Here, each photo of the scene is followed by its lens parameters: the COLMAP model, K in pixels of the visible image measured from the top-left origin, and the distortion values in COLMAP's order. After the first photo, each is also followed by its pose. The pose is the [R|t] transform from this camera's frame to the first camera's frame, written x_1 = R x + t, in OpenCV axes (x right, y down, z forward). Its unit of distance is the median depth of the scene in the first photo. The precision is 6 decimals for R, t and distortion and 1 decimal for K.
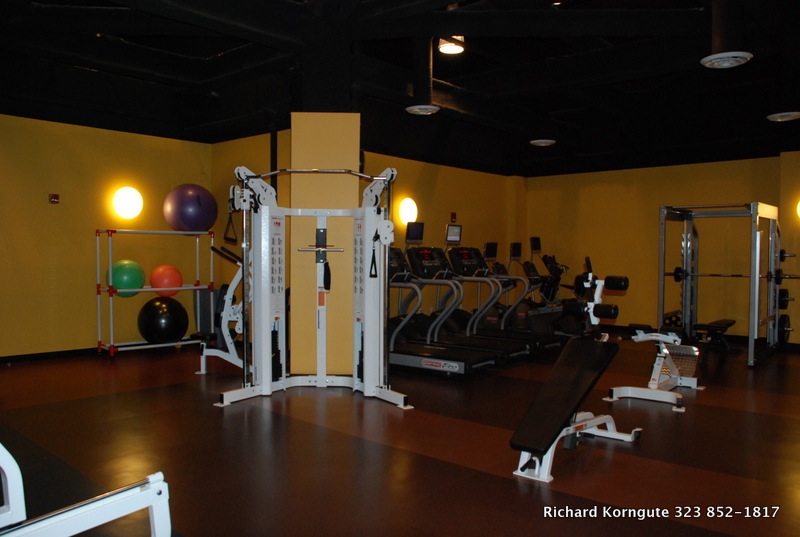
lens RADIAL K [[644.2, 0, 397.9], [0, 644.2, 271.1], [0, 0, 1]] dist [-0.089992, 0.001060]
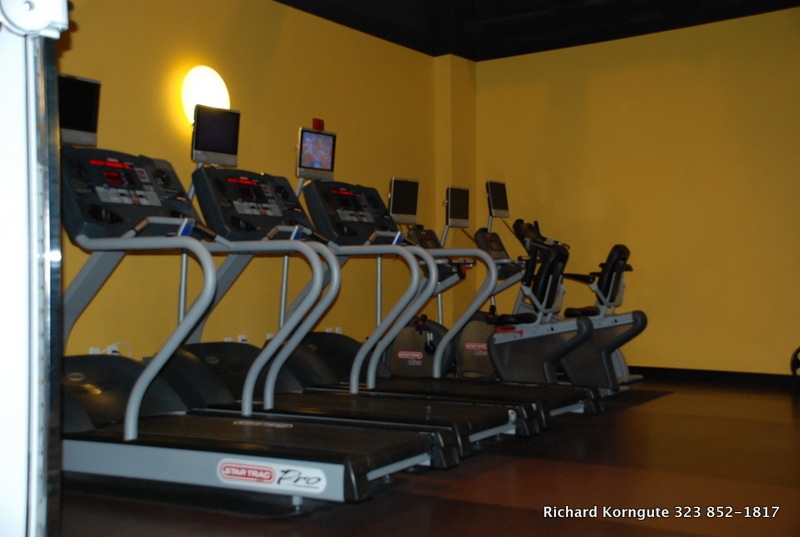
lens RADIAL K [[984.2, 0, 397.2], [0, 984.2, 267.9], [0, 0, 1]] dist [0.125040, 0.000000]
pose [[0.988087, -0.009377, 0.153612, 0.039566], [0.016907, 0.998714, -0.047790, 0.049243], [-0.152966, 0.049818, 0.986975, 0.365259]]
